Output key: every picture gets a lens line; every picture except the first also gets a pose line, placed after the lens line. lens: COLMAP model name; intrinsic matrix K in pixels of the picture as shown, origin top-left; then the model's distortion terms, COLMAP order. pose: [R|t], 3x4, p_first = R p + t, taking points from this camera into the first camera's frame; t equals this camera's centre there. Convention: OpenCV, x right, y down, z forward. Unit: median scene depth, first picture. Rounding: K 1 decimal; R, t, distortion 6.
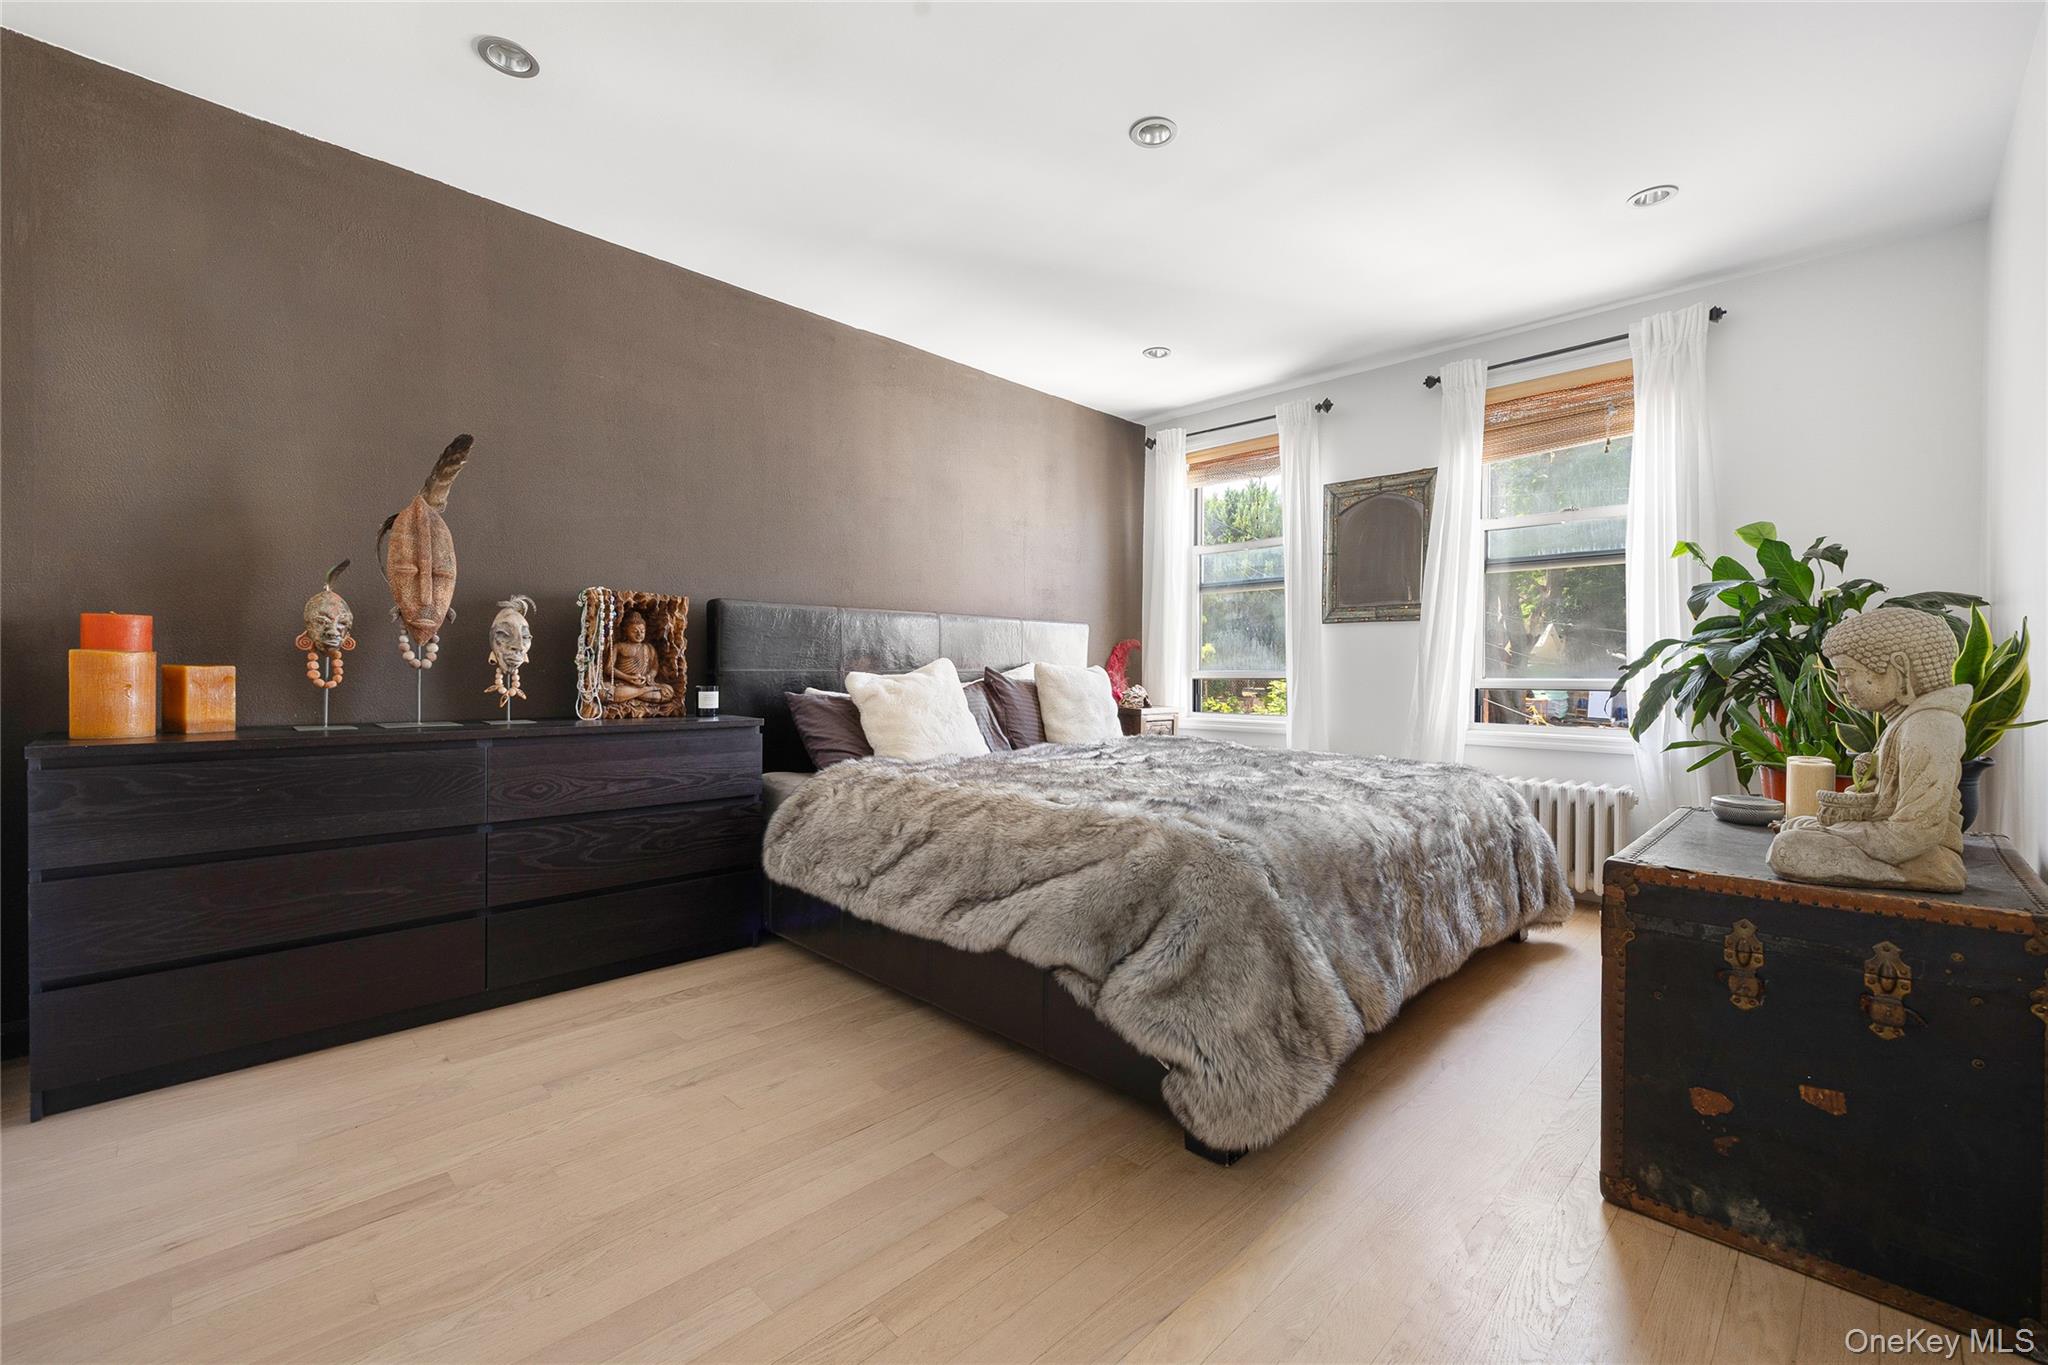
lens RADIAL K [[872.0, 0, 1015.9], [0, 872.0, 679.4], [0, 0, 1]] dist [0.002531, -0.000536]
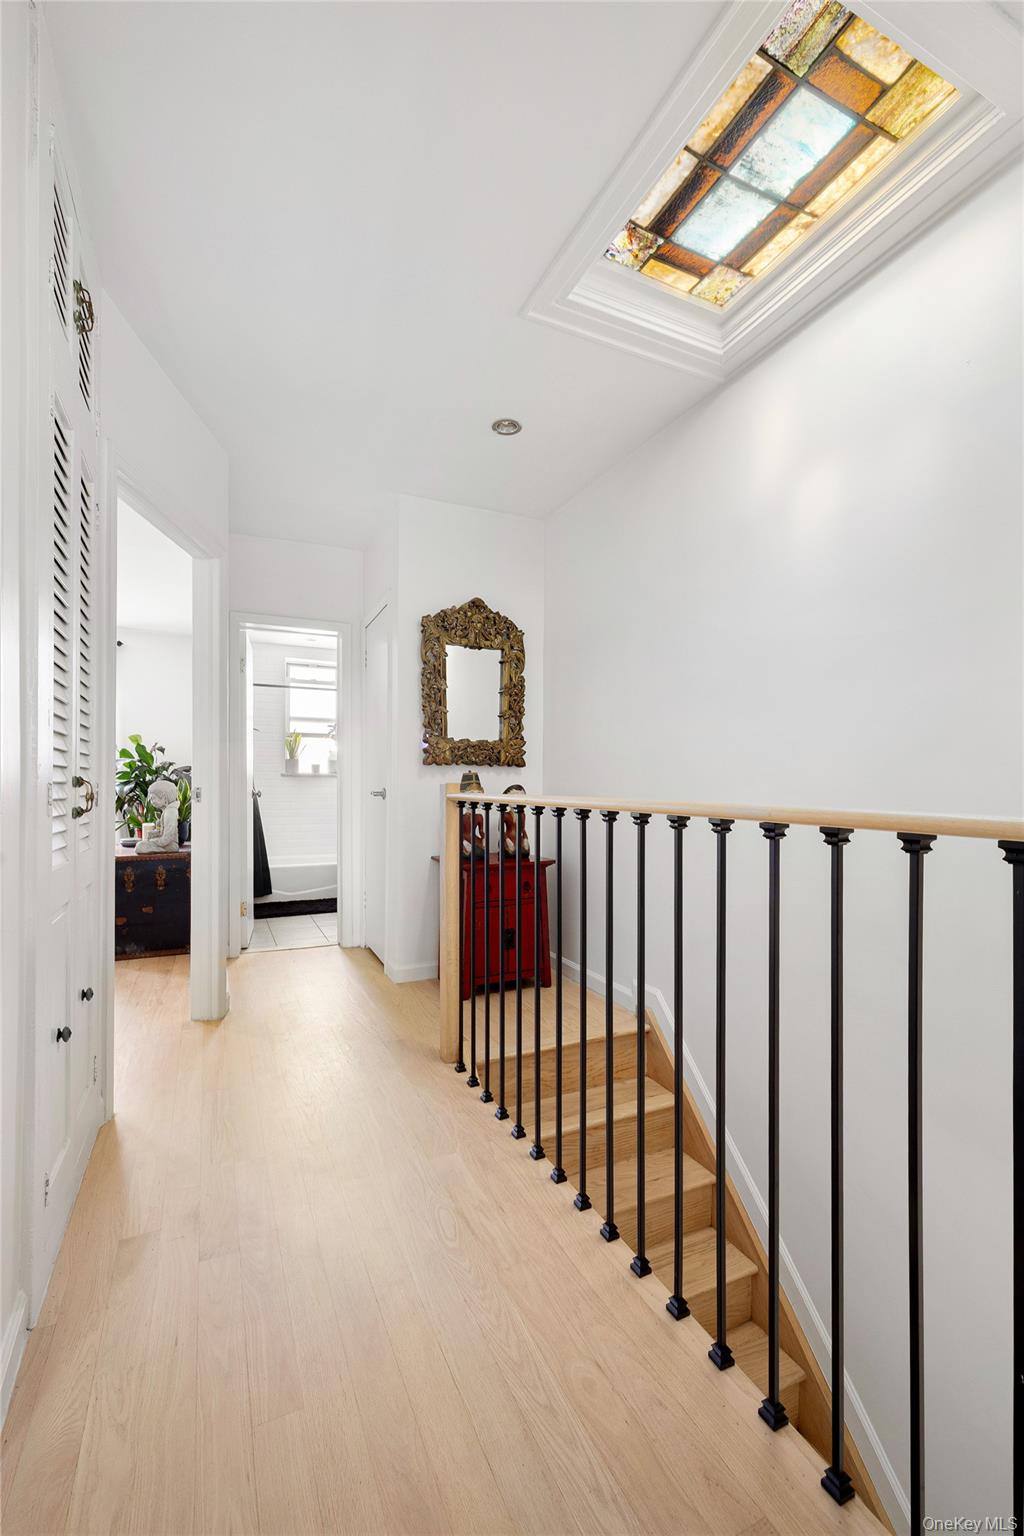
lens RADIAL K [[654.0, 0, 507.8], [0, 654.0, 776.2], [0, 0, 1]] dist [0.002531, -0.000536]
pose [[0.352043, 0.004282, 0.935974, -0.664005], [0.007354, 0.999946, -0.007341, -0.041315], [-0.935955, 0.009468, 0.351992, -0.820544]]
